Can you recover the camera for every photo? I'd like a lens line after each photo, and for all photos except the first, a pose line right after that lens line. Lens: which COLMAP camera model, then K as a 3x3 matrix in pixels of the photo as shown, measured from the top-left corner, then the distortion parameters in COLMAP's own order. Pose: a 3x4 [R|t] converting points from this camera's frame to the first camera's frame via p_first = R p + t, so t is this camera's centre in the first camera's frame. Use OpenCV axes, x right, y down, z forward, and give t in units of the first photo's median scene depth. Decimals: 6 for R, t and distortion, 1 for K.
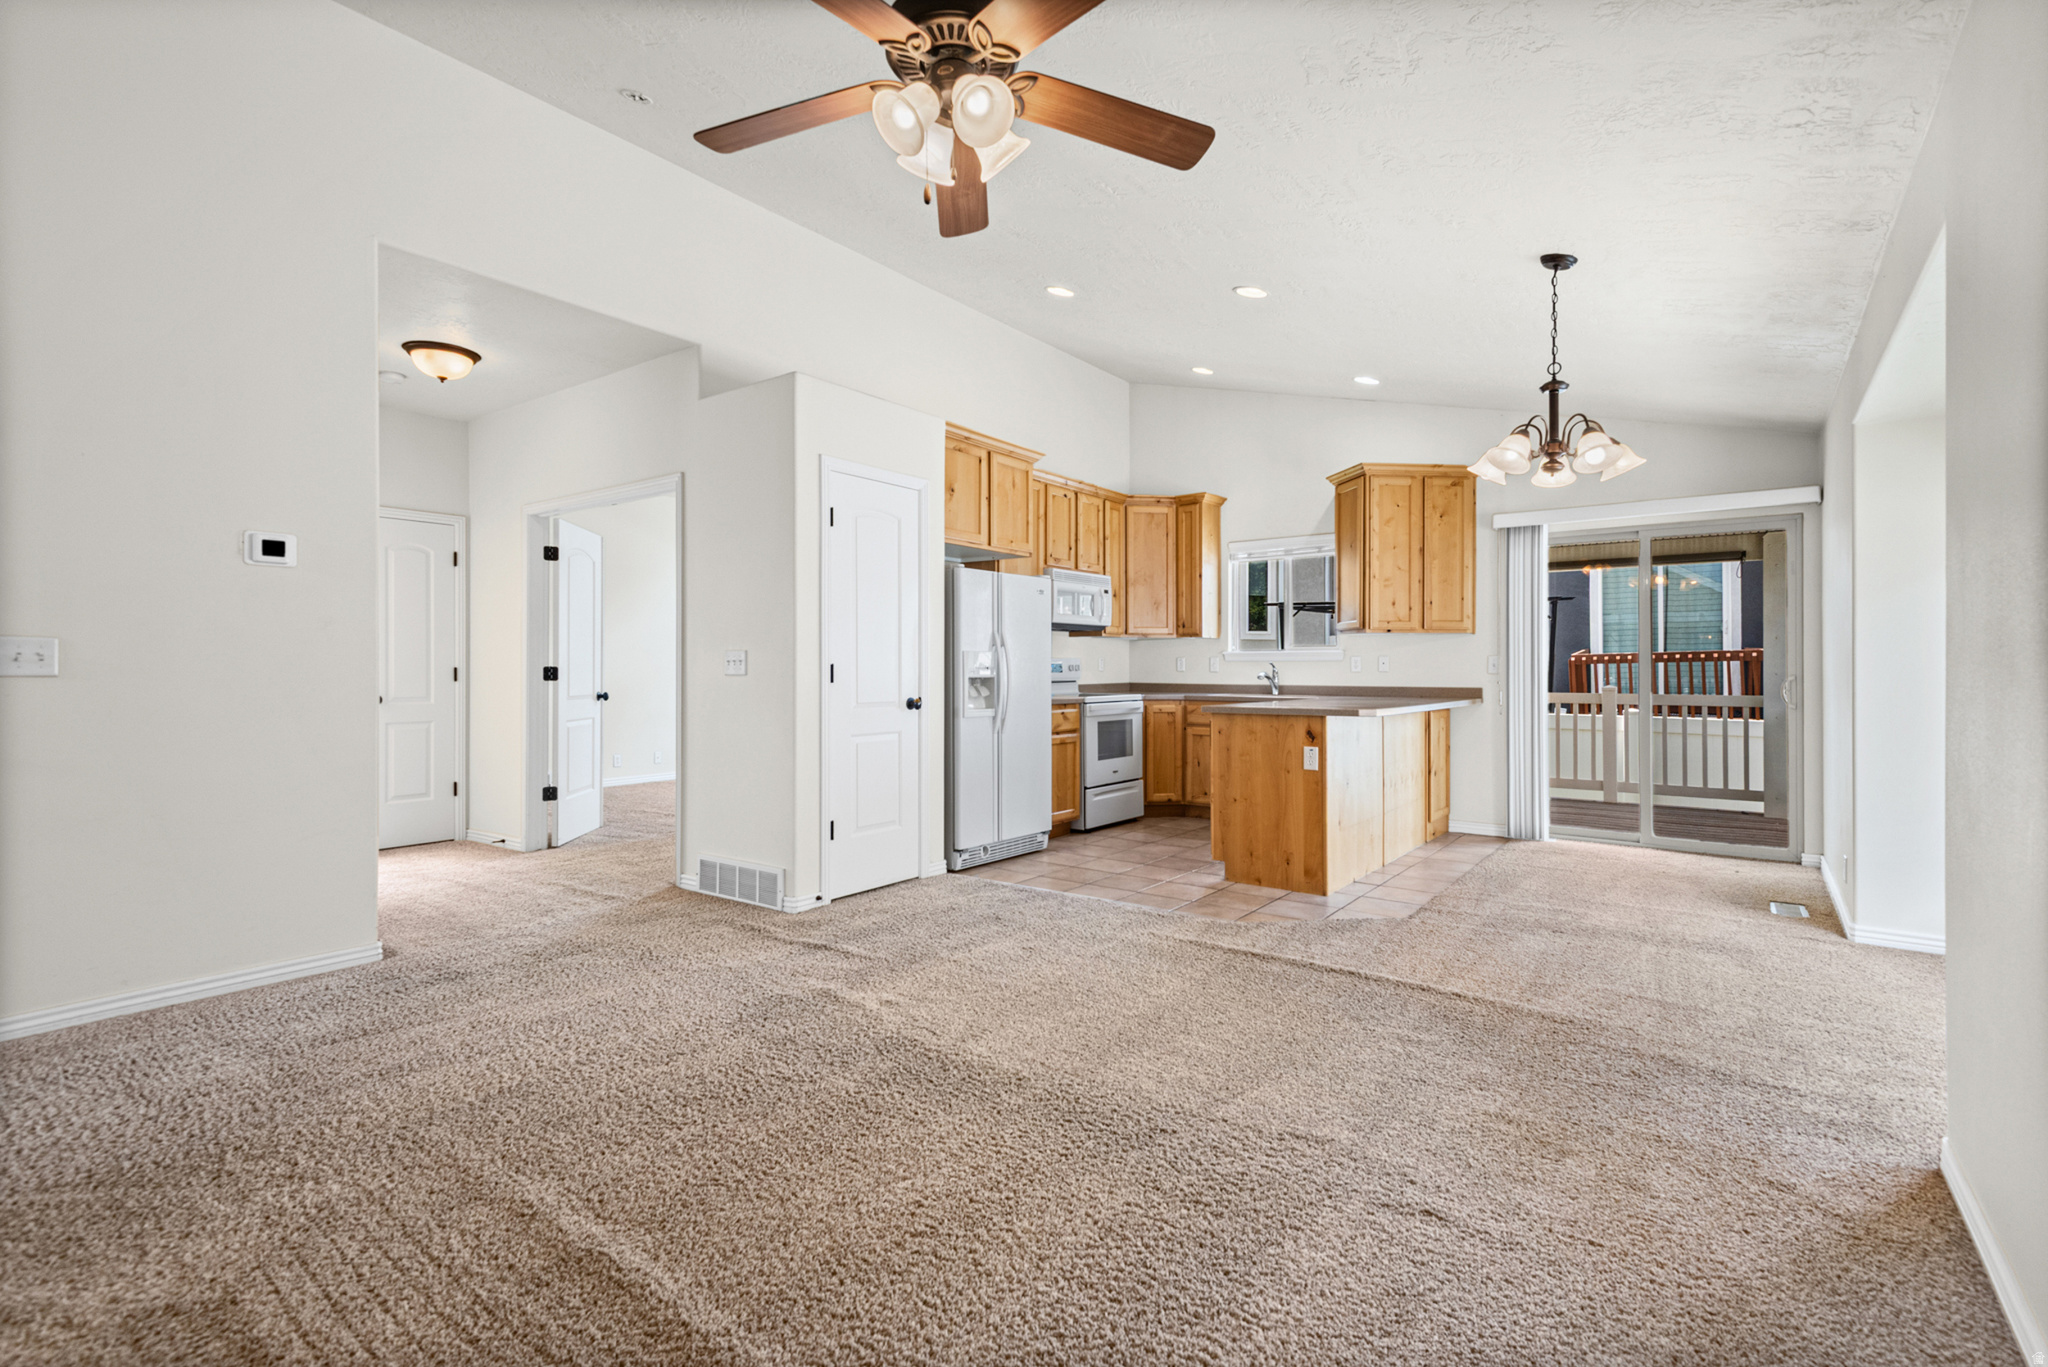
lens RADIAL K [[933.4, 0, 1027.2], [0, 933.4, 664.6], [0, 0, 1]] dist [0.019283, 0.000097]
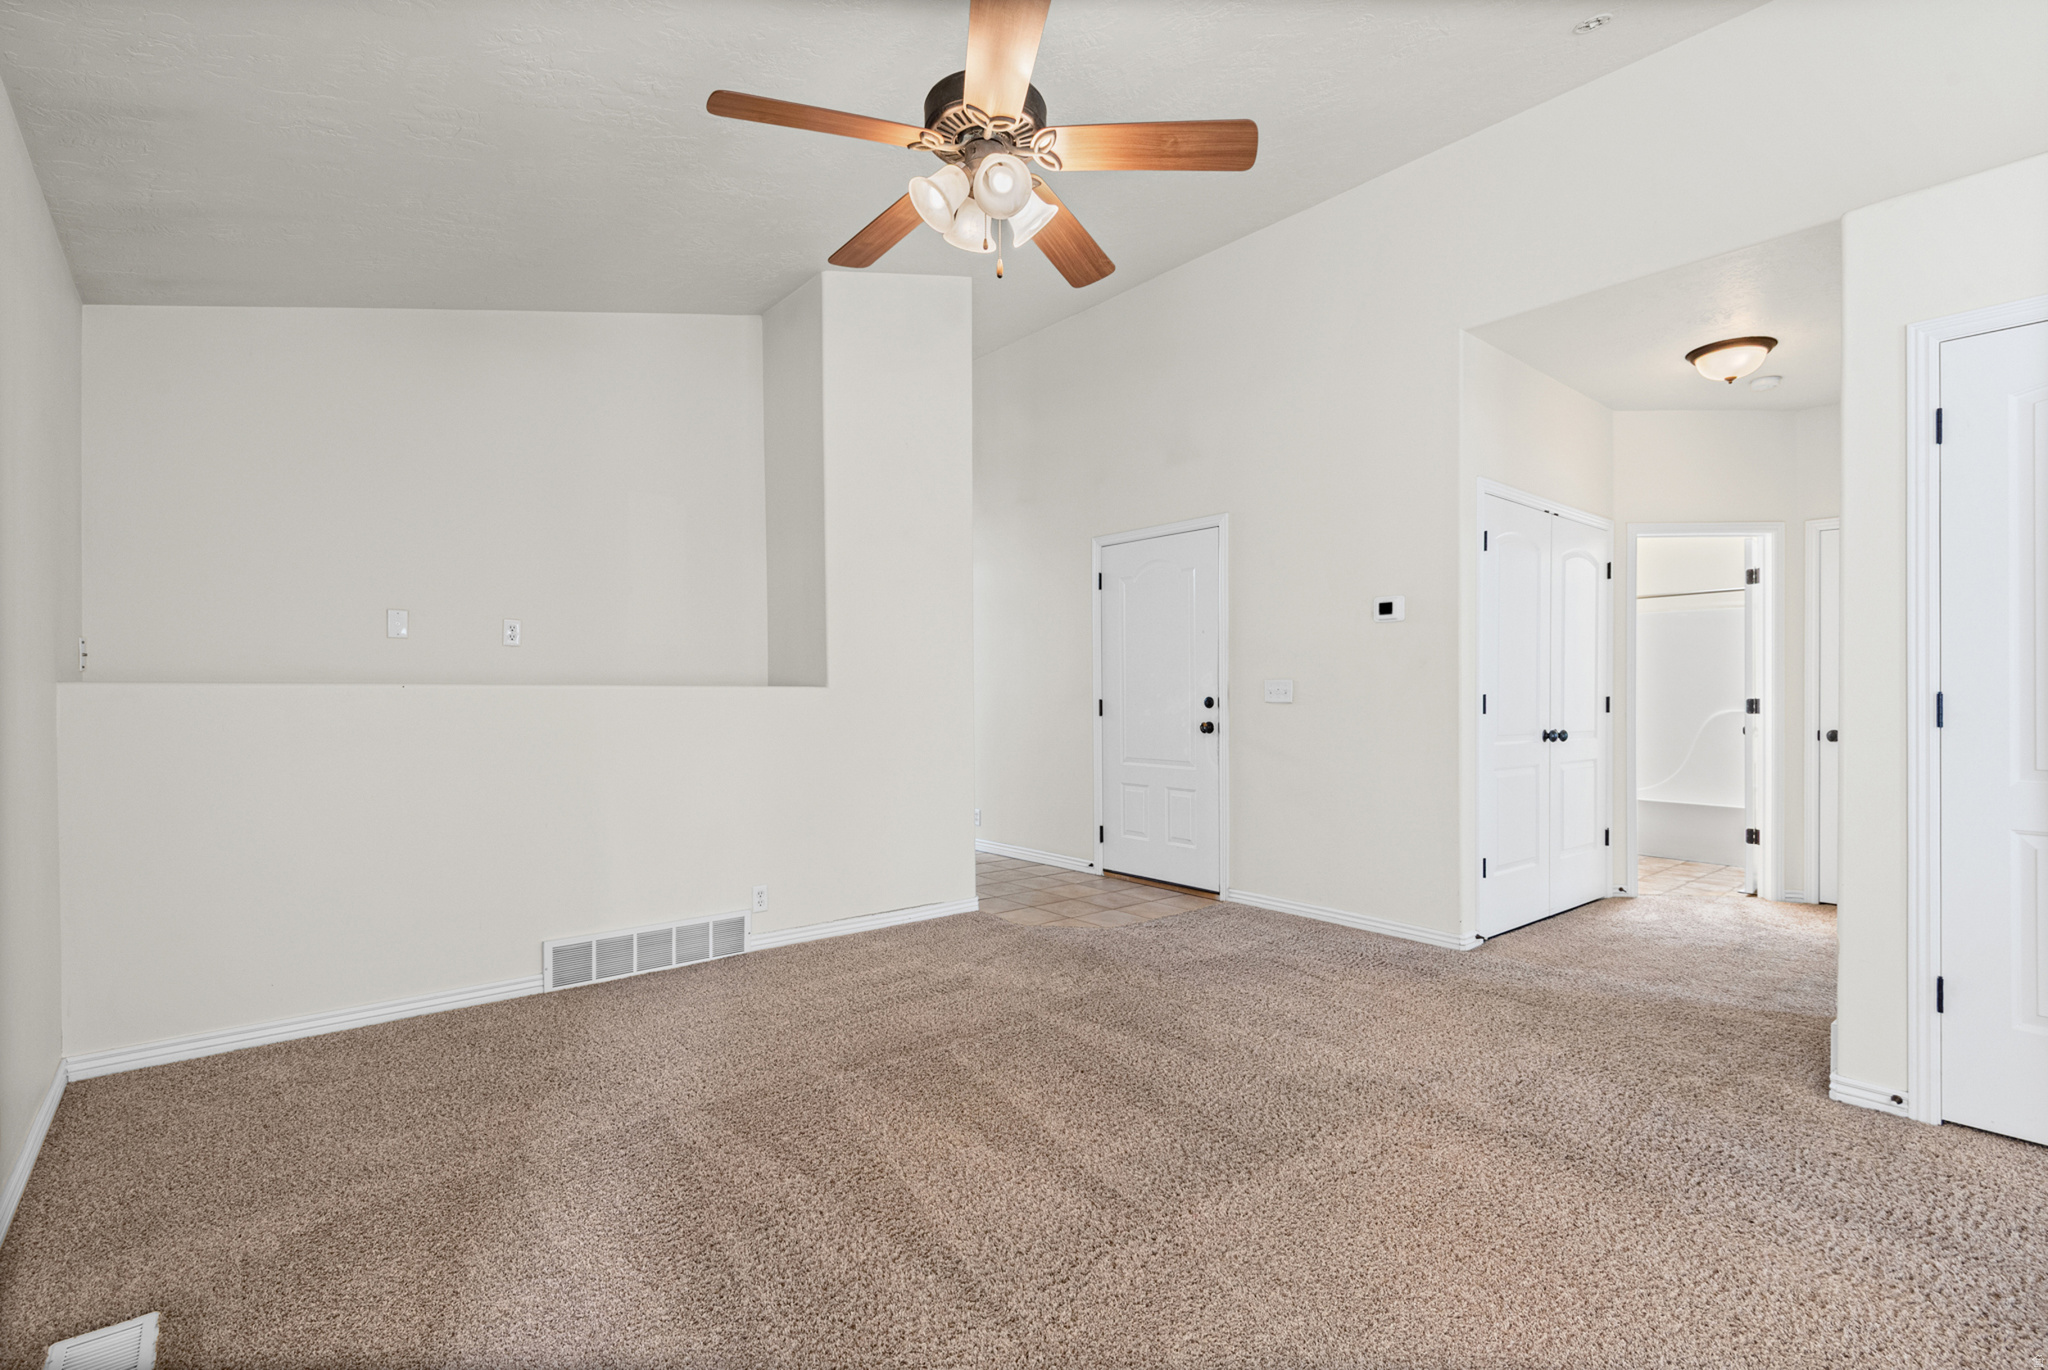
lens RADIAL K [[940.3, 0, 1028.1], [0, 940.3, 700.1], [0, 0, 1]] dist [0.030365, -0.017182]
pose [[-0.212932, 0.002453, -0.977064, 0.316902], [-0.001107, 0.999996, 0.002752, 0.001529], [0.977066, 0.001667, -0.212928, 0.411257]]
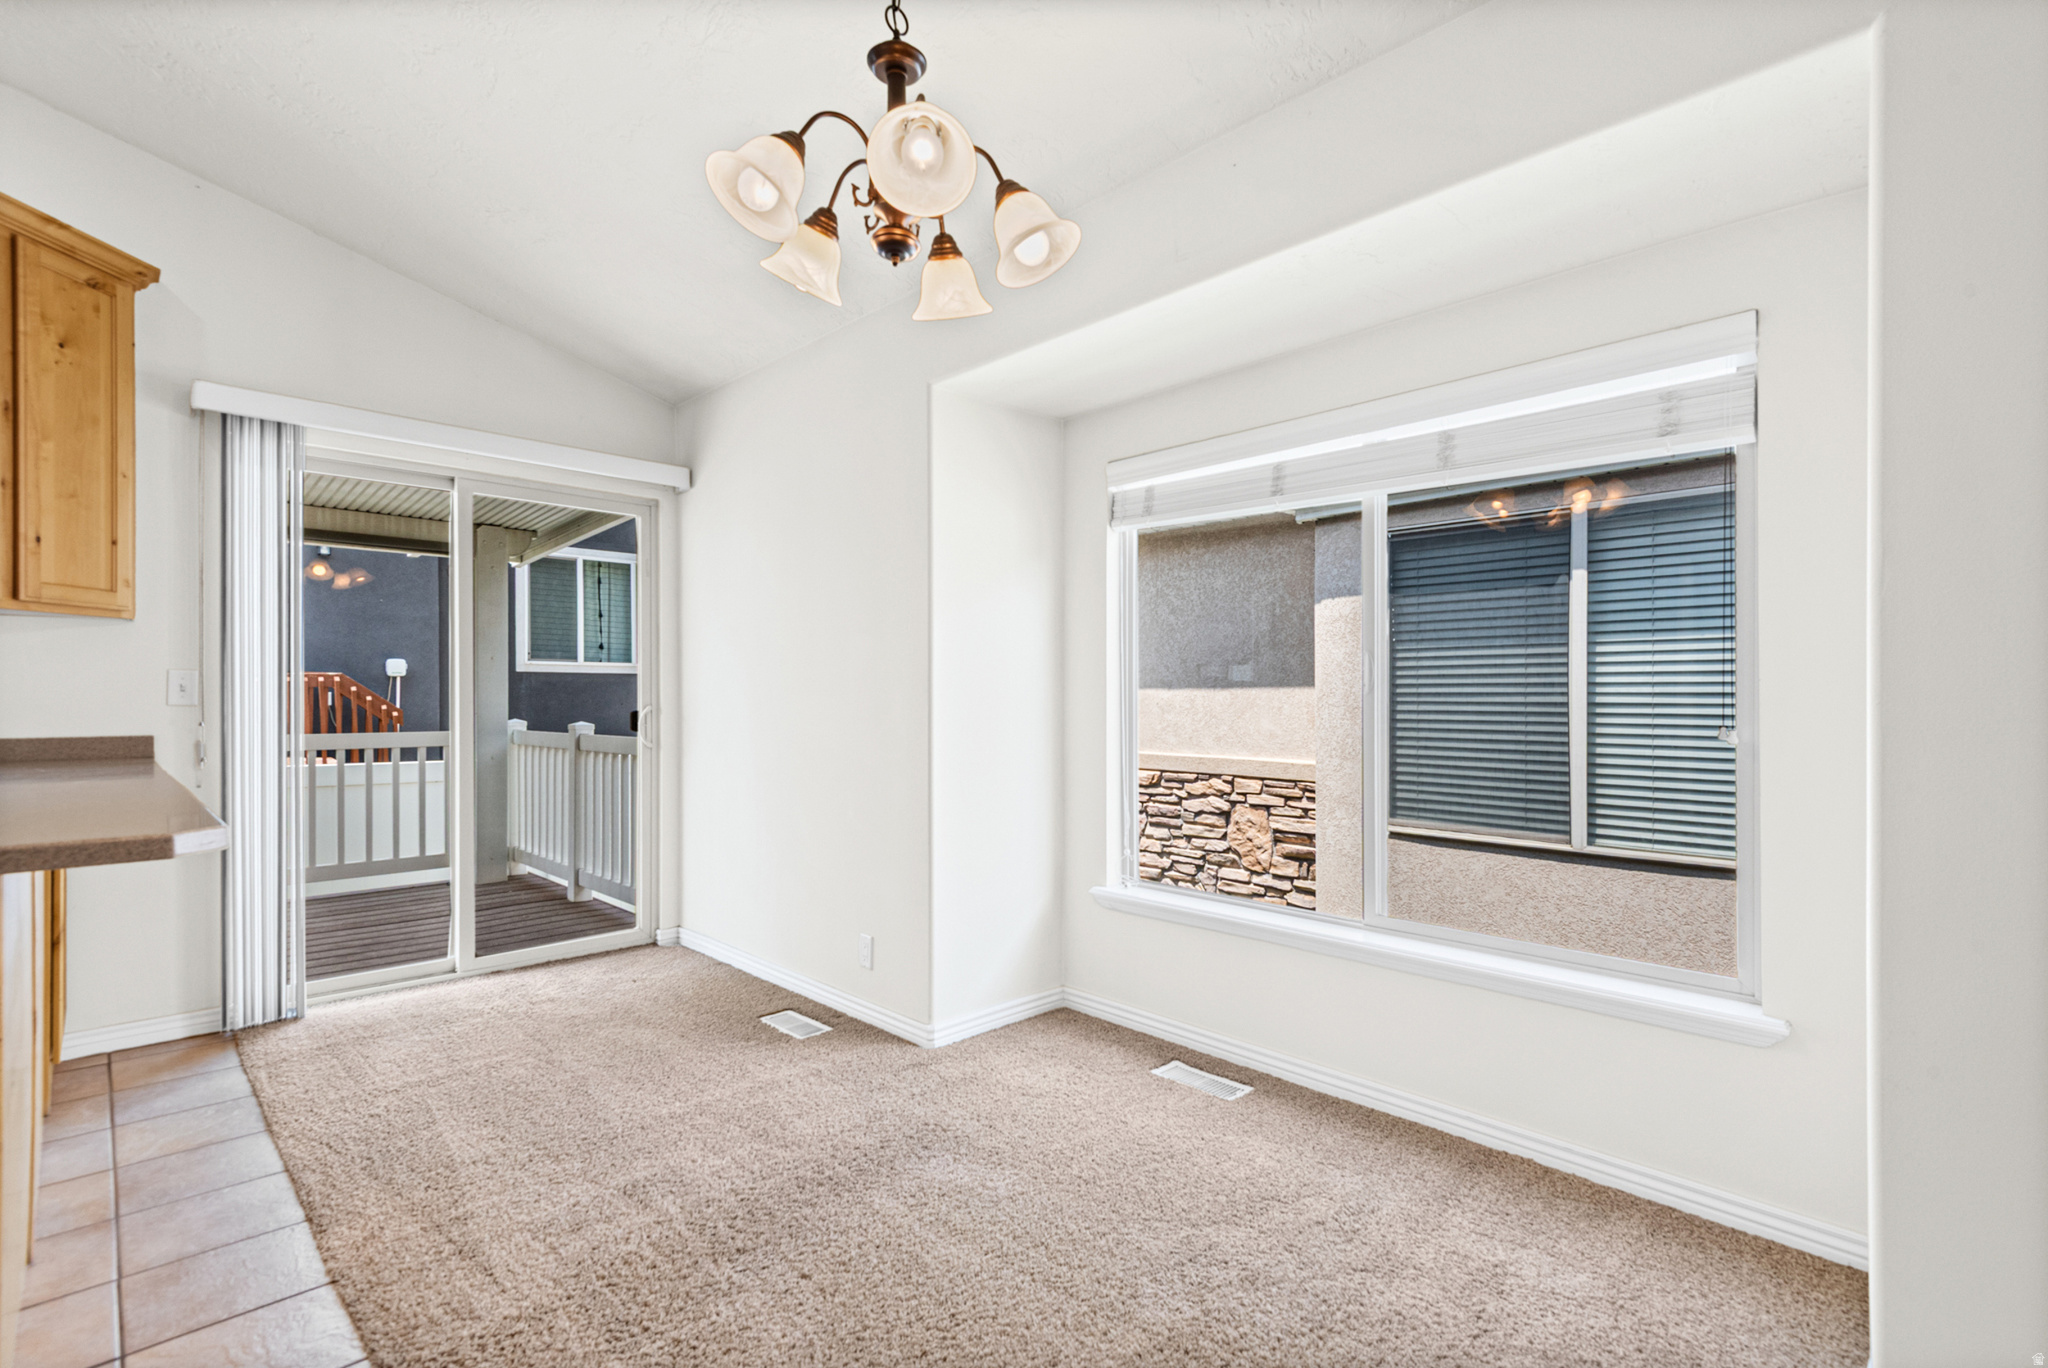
lens RADIAL K [[940.3, 0, 1028.1], [0, 940.3, 699.1], [0, 0, 1]] dist [0.030365, -0.017182]
pose [[0.142950, -0.002463, 0.989727, 0.068256], [-0.004753, 0.999984, 0.003175, 0.002619], [-0.989718, -0.005158, 0.142936, 0.491226]]
